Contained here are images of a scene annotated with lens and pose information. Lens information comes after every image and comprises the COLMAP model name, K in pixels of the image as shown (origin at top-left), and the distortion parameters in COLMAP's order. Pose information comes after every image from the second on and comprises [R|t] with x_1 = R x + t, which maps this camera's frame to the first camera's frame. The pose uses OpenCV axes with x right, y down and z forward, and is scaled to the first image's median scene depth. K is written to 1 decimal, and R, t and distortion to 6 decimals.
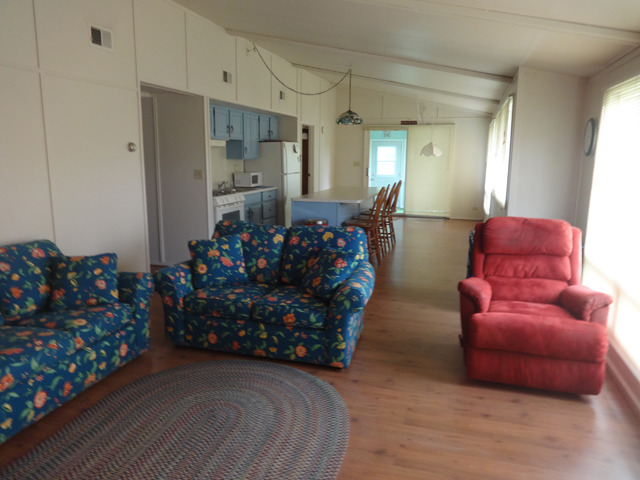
lens RADIAL K [[479.3, 0, 321.9], [0, 479.3, 237.5], [0, 0, 1]] dist [0.024105, -0.048031]
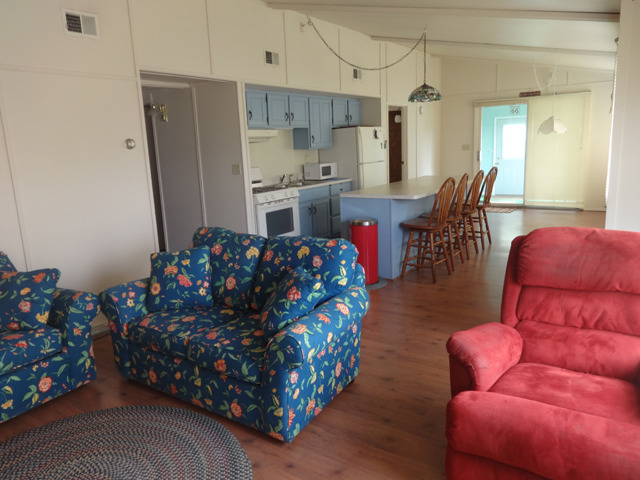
lens RADIAL K [[479.3, 0, 321.9], [0, 479.3, 237.5], [0, 0, 1]] dist [0.024105, -0.048031]
pose [[0.953773, 0.012540, -0.300266, 0.274706], [-0.003925, 0.999564, 0.029278, -0.048956], [0.300502, -0.026746, 0.953406, 0.297311]]
